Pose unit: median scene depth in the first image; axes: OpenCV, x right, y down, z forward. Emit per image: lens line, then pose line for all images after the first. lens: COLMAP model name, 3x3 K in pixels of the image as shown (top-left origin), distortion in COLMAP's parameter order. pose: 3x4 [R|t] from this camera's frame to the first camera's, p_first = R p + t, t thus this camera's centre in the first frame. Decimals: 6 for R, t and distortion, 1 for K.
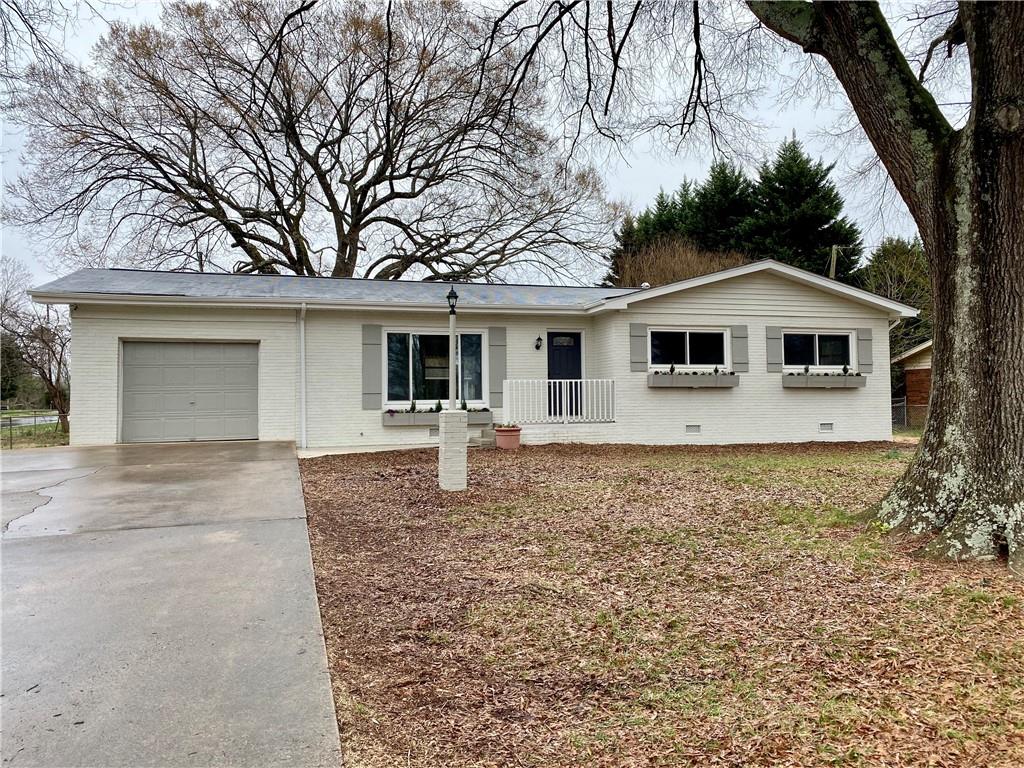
lens RADIAL K [[768.0, 0, 512.0], [0, 768.0, 384.0], [0, 0, 1]] dist [0.051800, -0.000672]
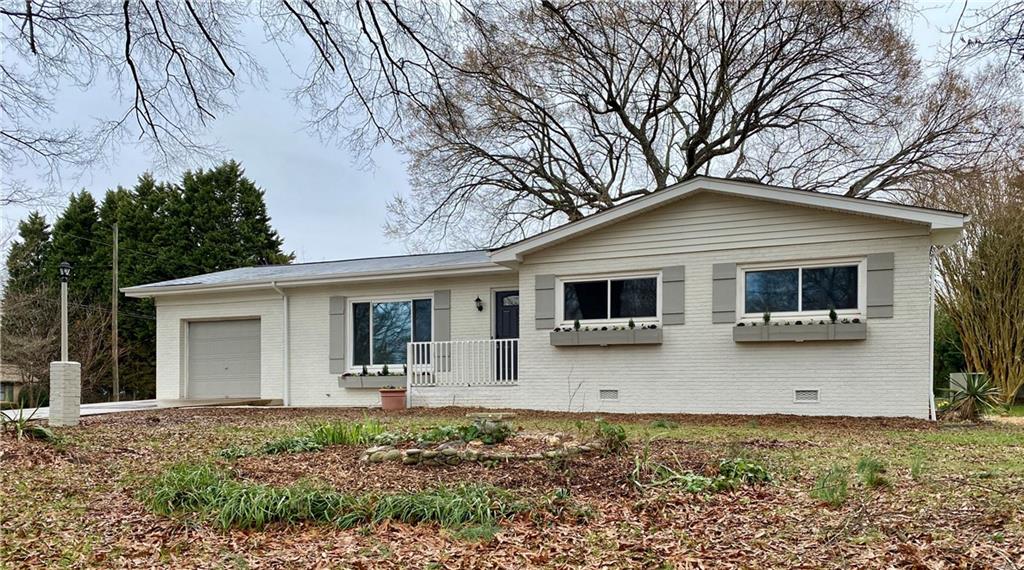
lens RADIAL K [[794.0, 0, 512.0], [0, 794.0, 285.0], [0, 0, 1]] dist [-0.004918, -0.001579]
pose [[0.774832, -0.071303, -0.628133, 0.686507], [0.030342, 0.996668, -0.075709, 0.000560], [0.631438, 0.039603, 0.774414, 0.255067]]
